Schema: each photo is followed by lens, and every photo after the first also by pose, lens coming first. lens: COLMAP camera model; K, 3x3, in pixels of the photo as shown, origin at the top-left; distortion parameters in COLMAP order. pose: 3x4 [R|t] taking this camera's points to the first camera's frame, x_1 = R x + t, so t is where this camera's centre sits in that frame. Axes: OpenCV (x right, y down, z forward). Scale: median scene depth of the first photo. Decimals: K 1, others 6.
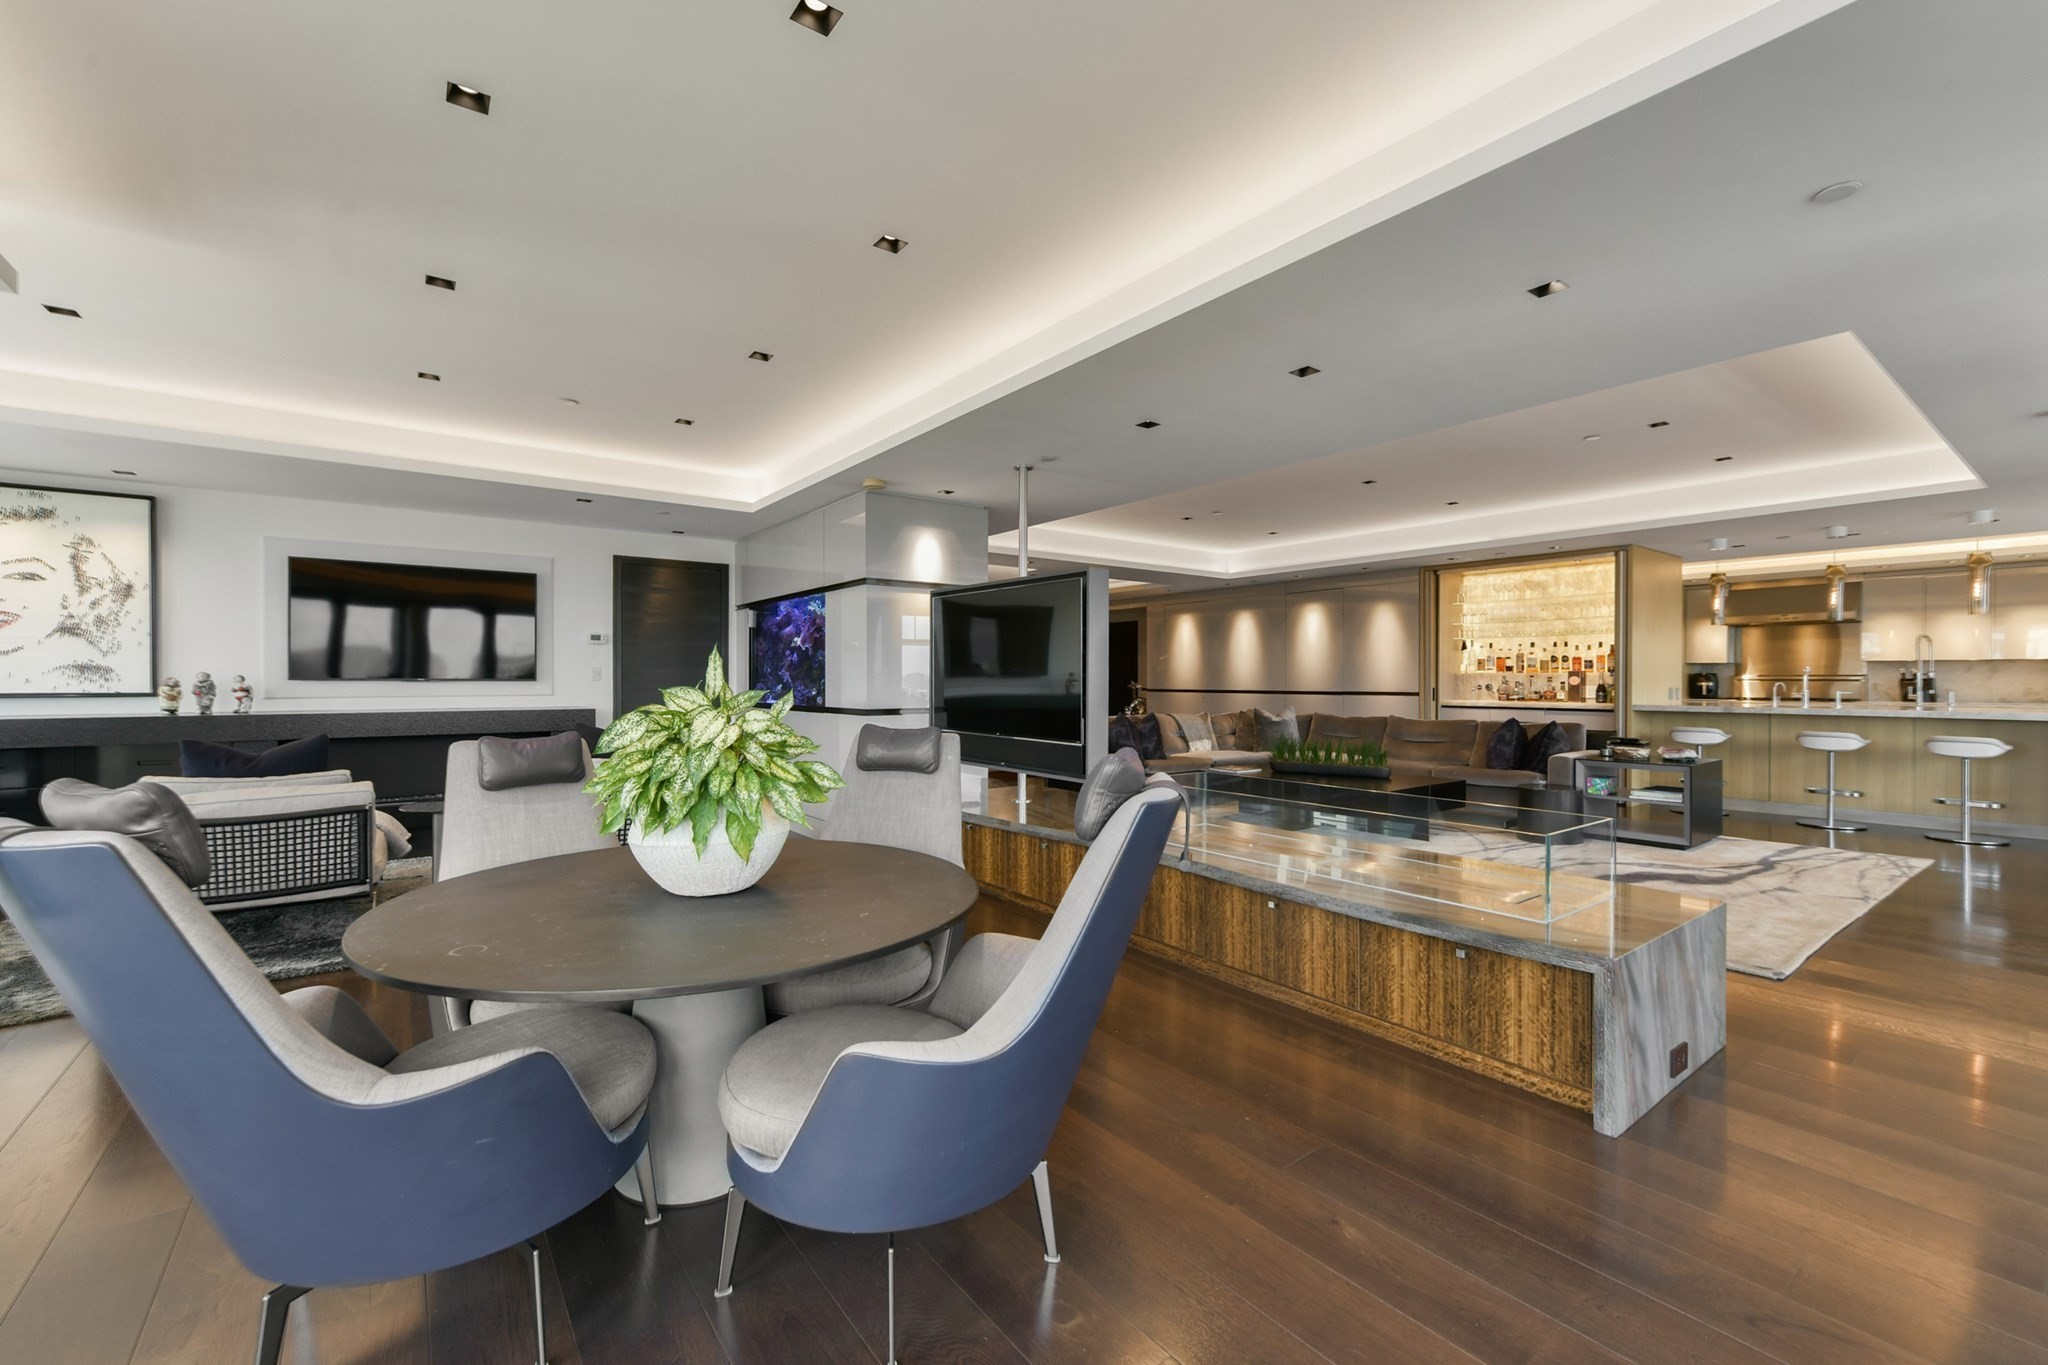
lens RADIAL K [[832.2, 0, 1026.7], [0, 832.2, 687.7], [0, 0, 1]] dist [-0.004177, 0.001746]
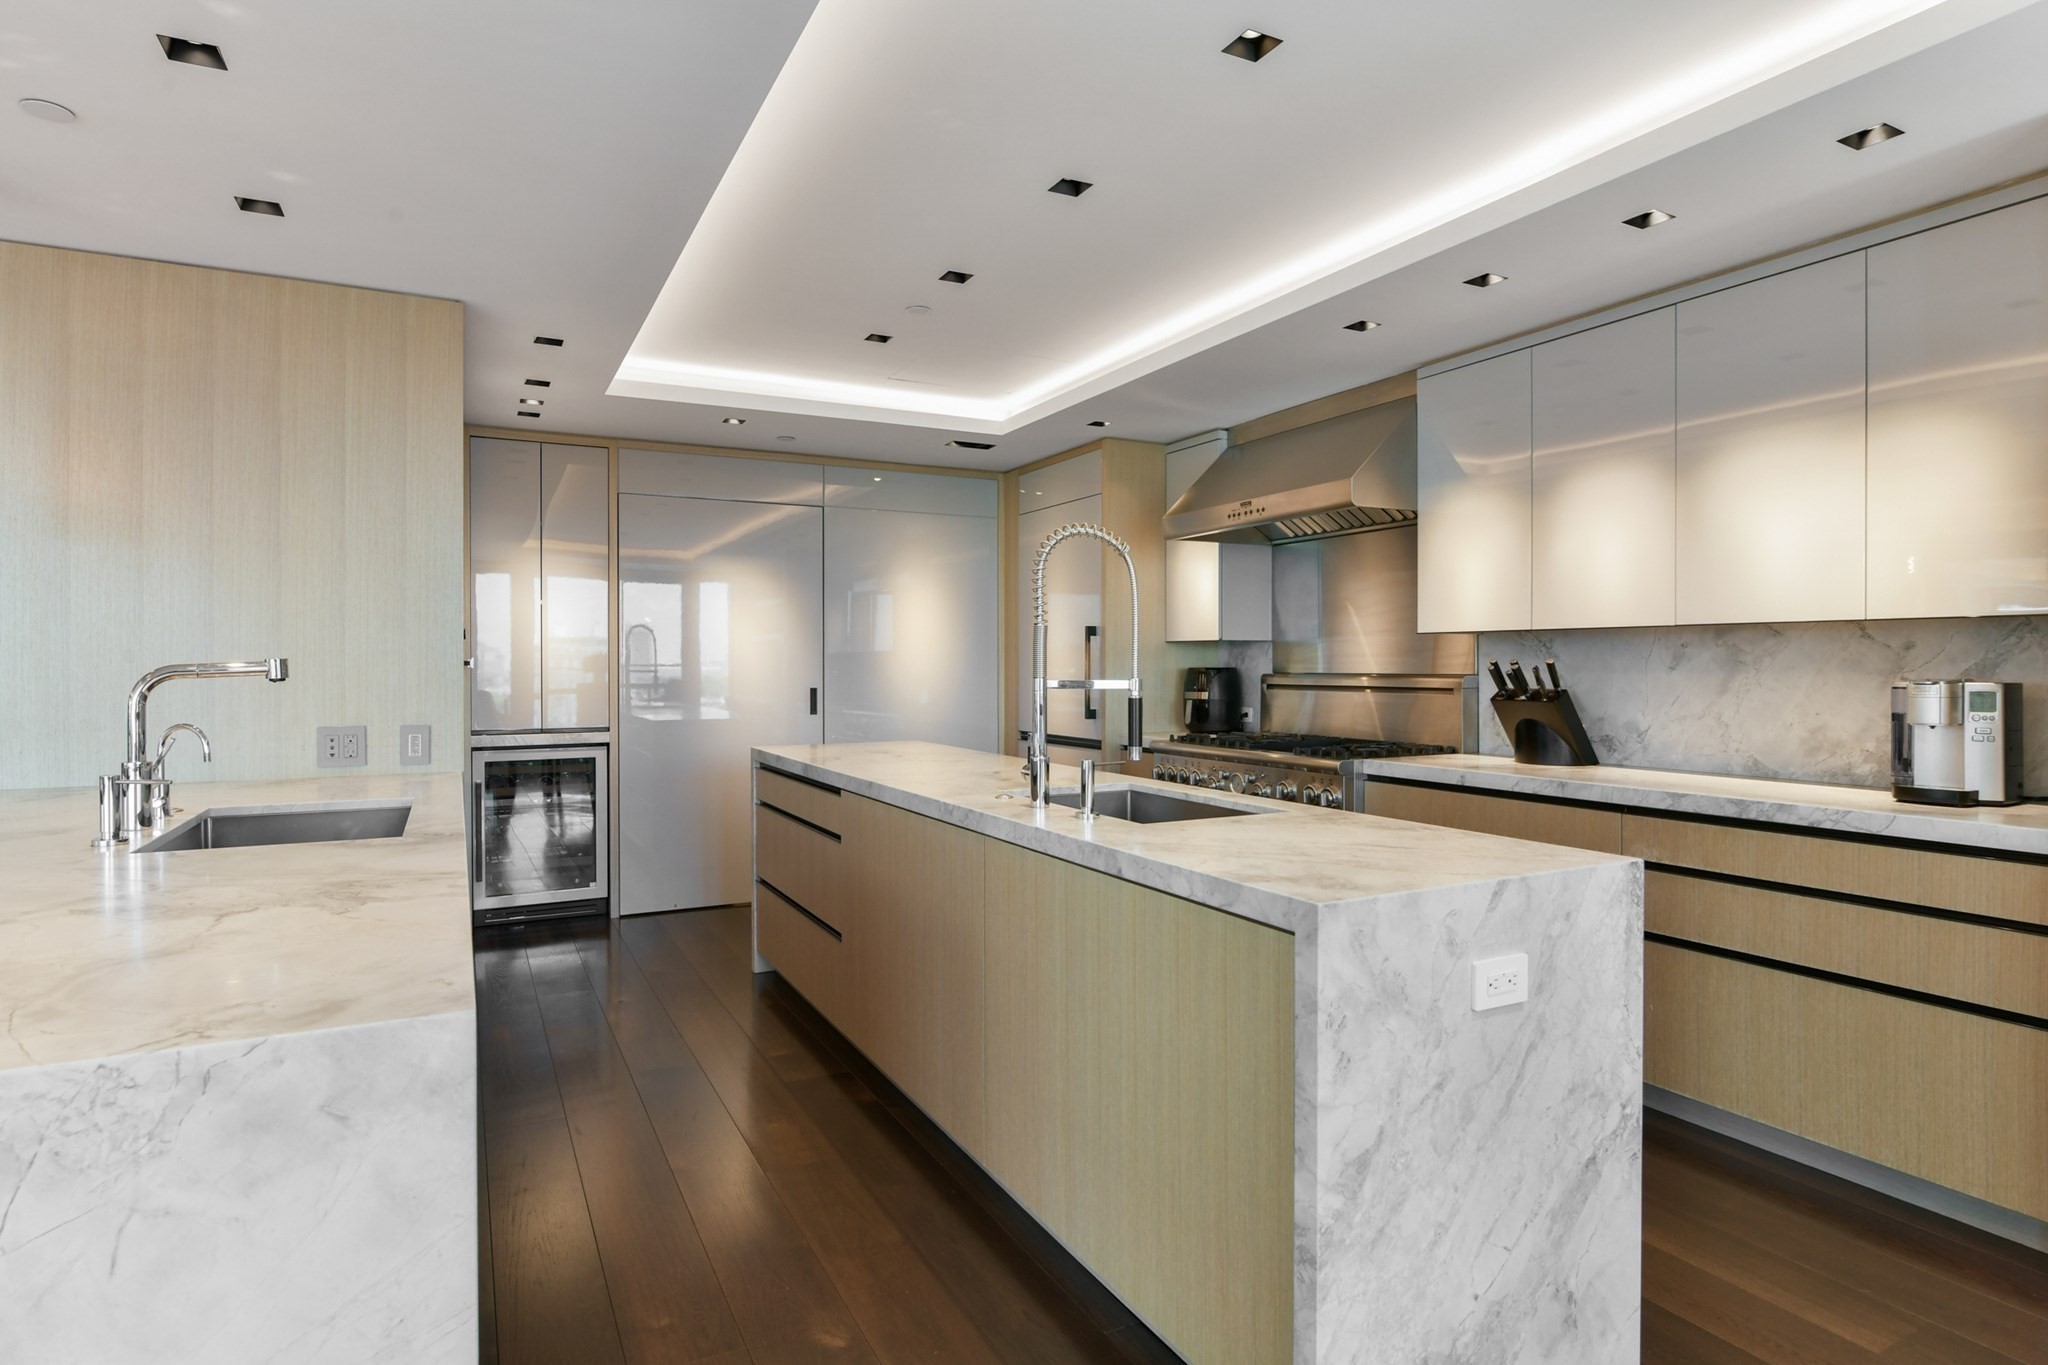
lens RADIAL K [[1077.7, 0, 1041.0], [0, 1077.7, 672.7], [0, 0, 1]] dist [-0.012526, -0.000597]
pose [[0.987451, 0.000078, -0.157927, 1.062591], [-0.000482, 0.999997, -0.002520, -0.017708], [0.157927, 0.002565, 0.987448, 0.638896]]
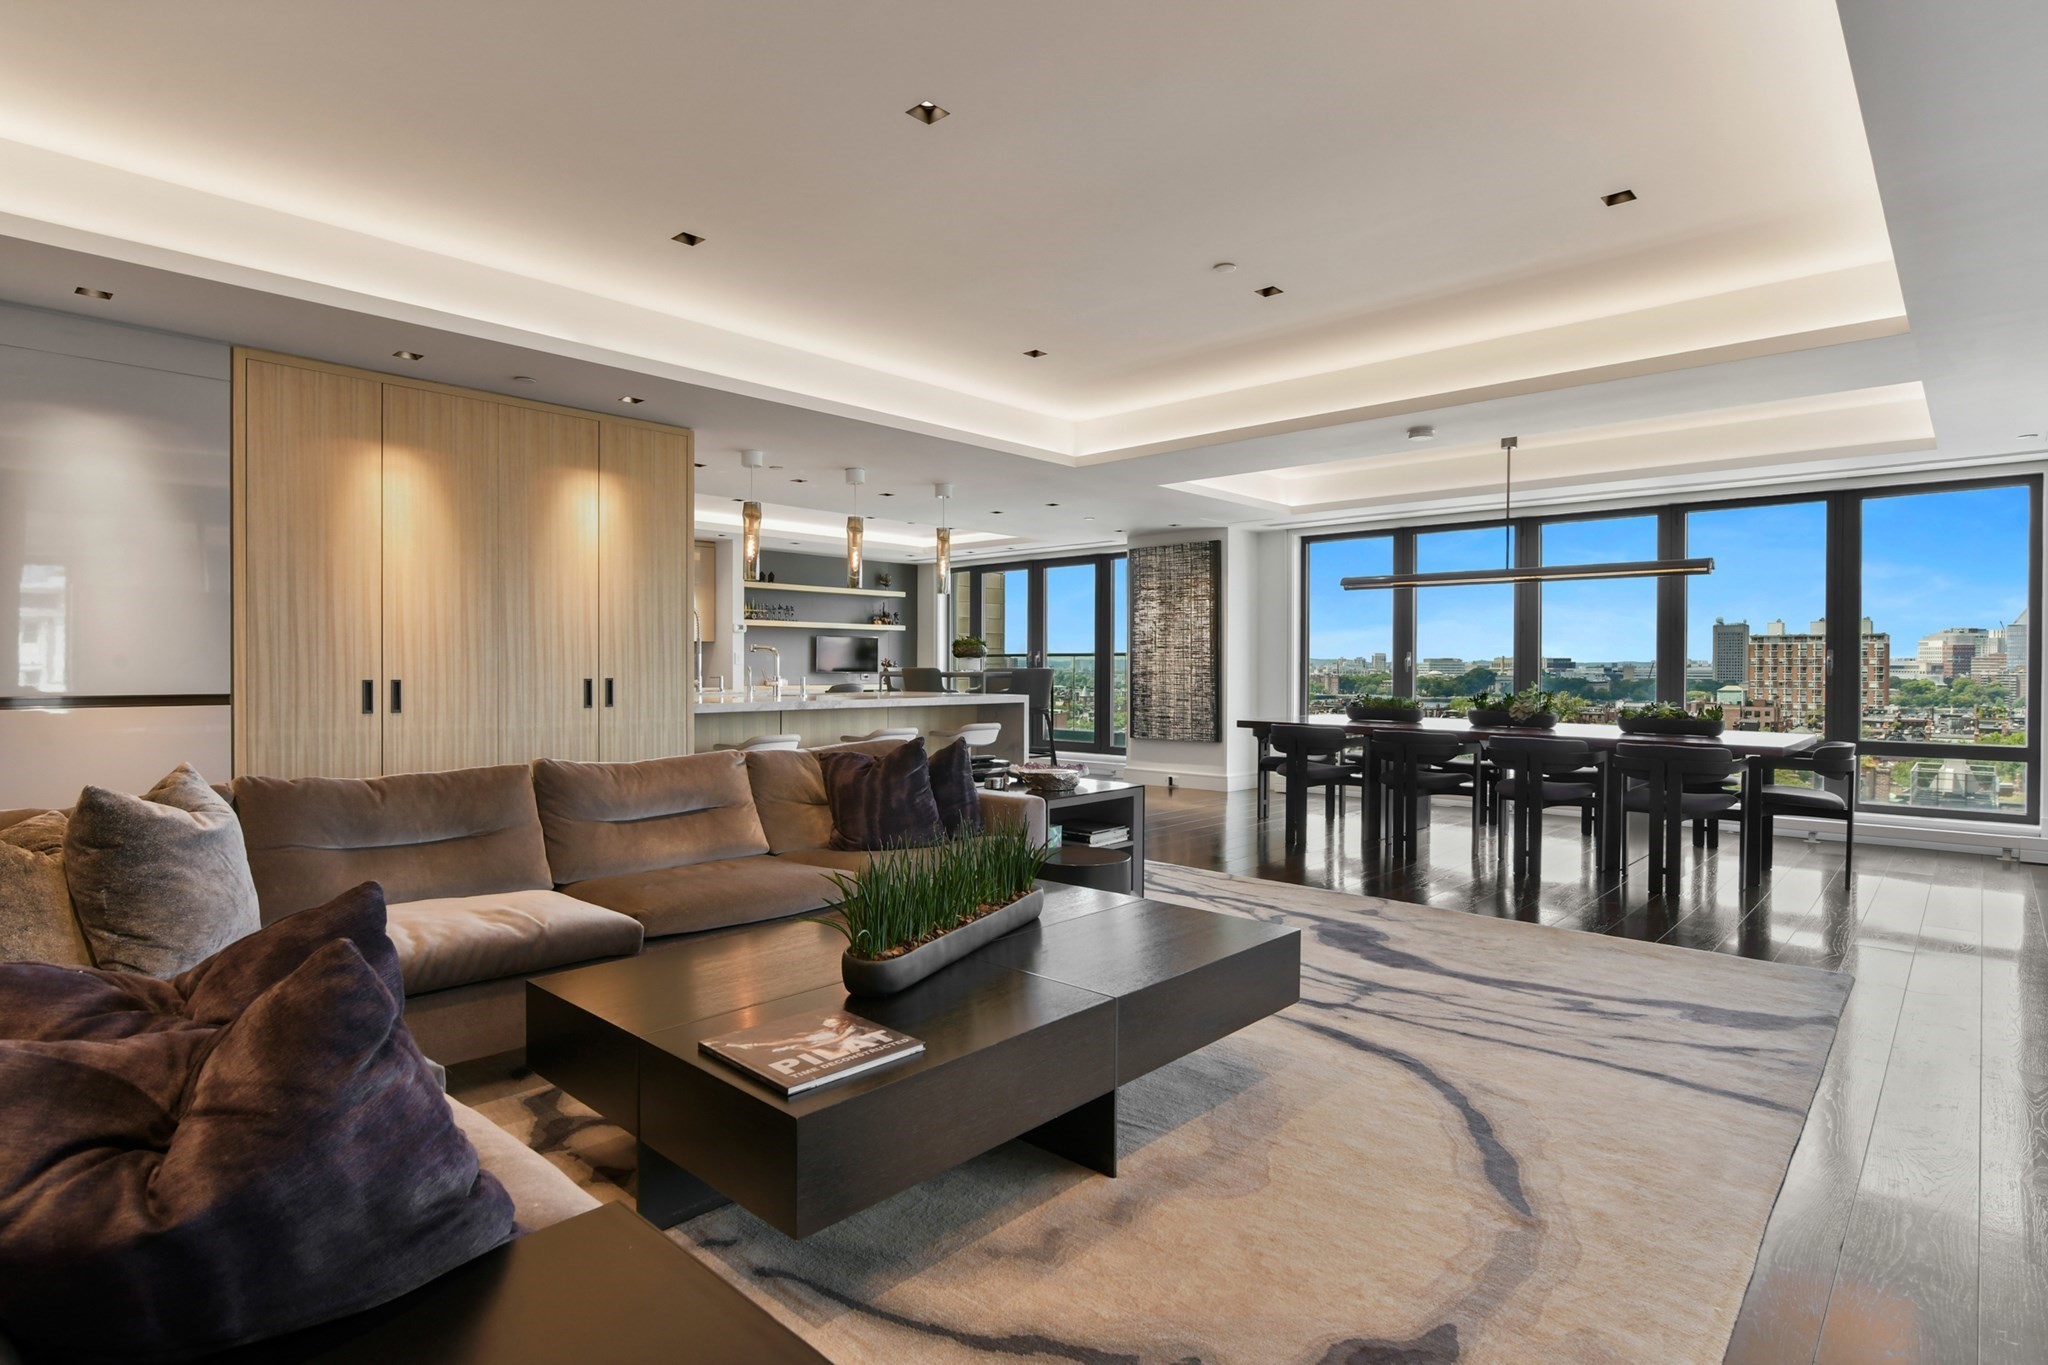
lens RADIAL K [[1044.0, 0, 1043.1], [0, 1044.0, 666.4], [0, 0, 1]] dist [-0.006572, 0.000009]
pose [[-0.189409, -0.002021, 0.981896, -0.033786], [0.005865, 0.999978, 0.003189, -0.006070], [-0.981881, 0.006363, -0.189393, 0.803913]]
